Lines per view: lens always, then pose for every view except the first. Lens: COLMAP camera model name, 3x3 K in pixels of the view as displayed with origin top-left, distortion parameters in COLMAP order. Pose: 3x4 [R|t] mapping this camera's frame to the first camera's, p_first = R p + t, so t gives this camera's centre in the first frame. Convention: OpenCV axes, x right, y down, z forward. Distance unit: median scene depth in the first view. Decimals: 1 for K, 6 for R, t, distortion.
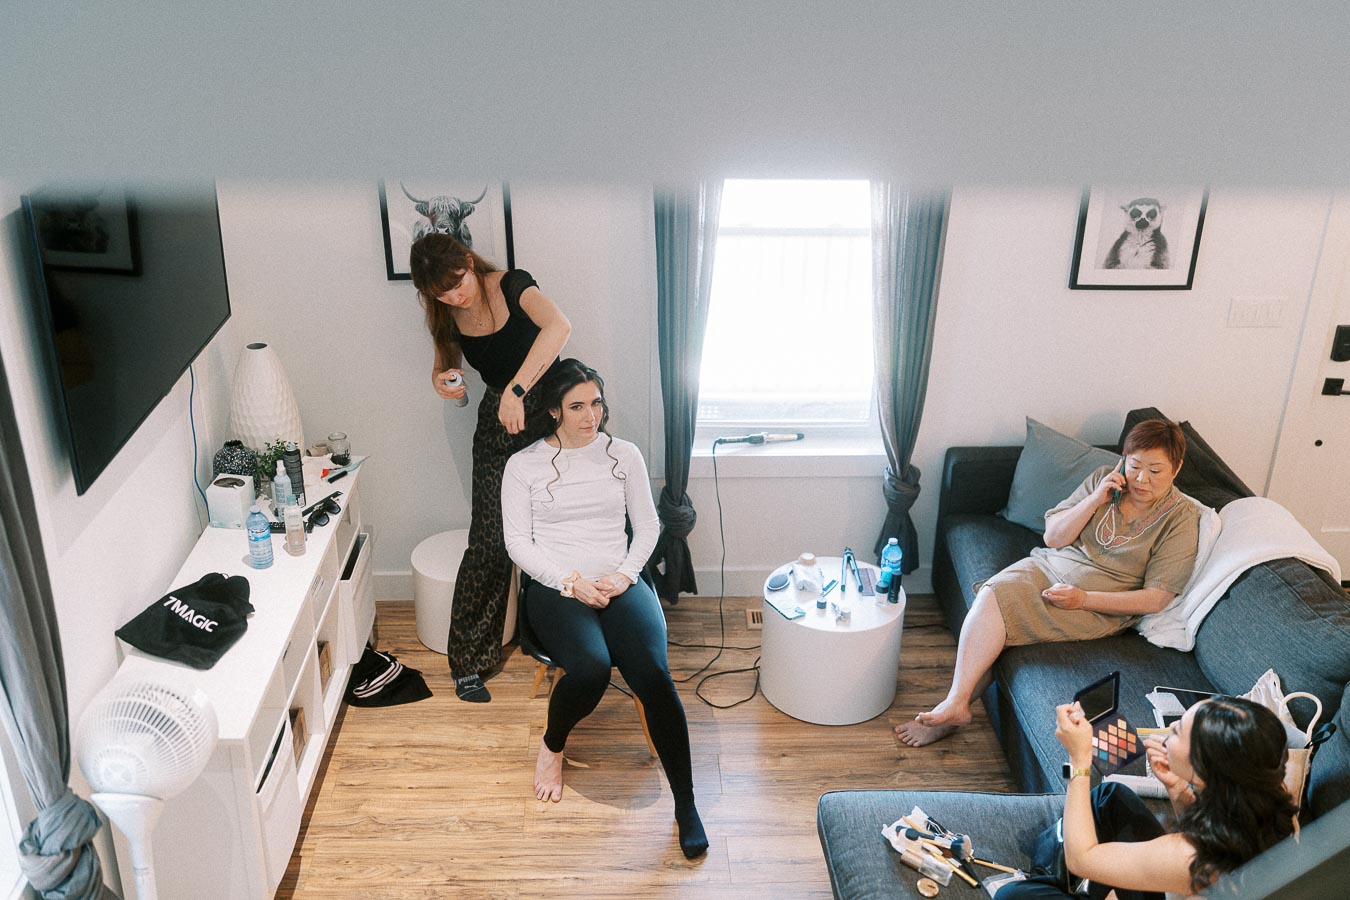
lens RADIAL K [[1336.4, 0, 660.2], [0, 1336.4, 446.5], [0, 0, 1]] dist [-0.023330, 0.000000]
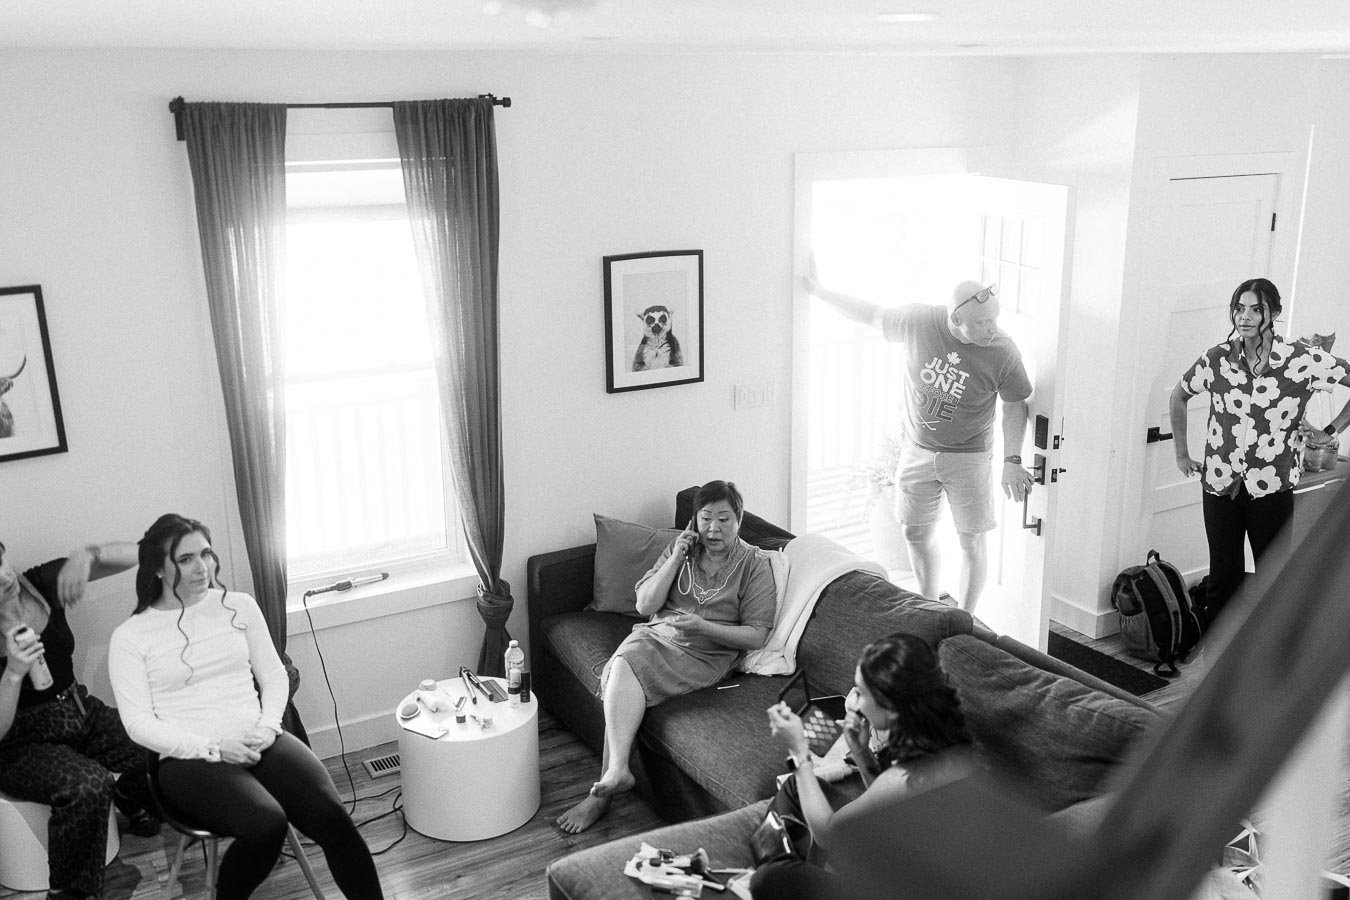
lens RADIAL K [[1336.4, 0, 683.7], [0, 1336.4, 461.1], [0, 0, 1]] dist [-0.023330, 0.000000]
pose [[0.873908, -0.142314, 0.464792, -0.172126], [0.218215, 0.969277, -0.113509, 0.080623], [-0.434358, 0.200621, 0.878114, 0.005219]]
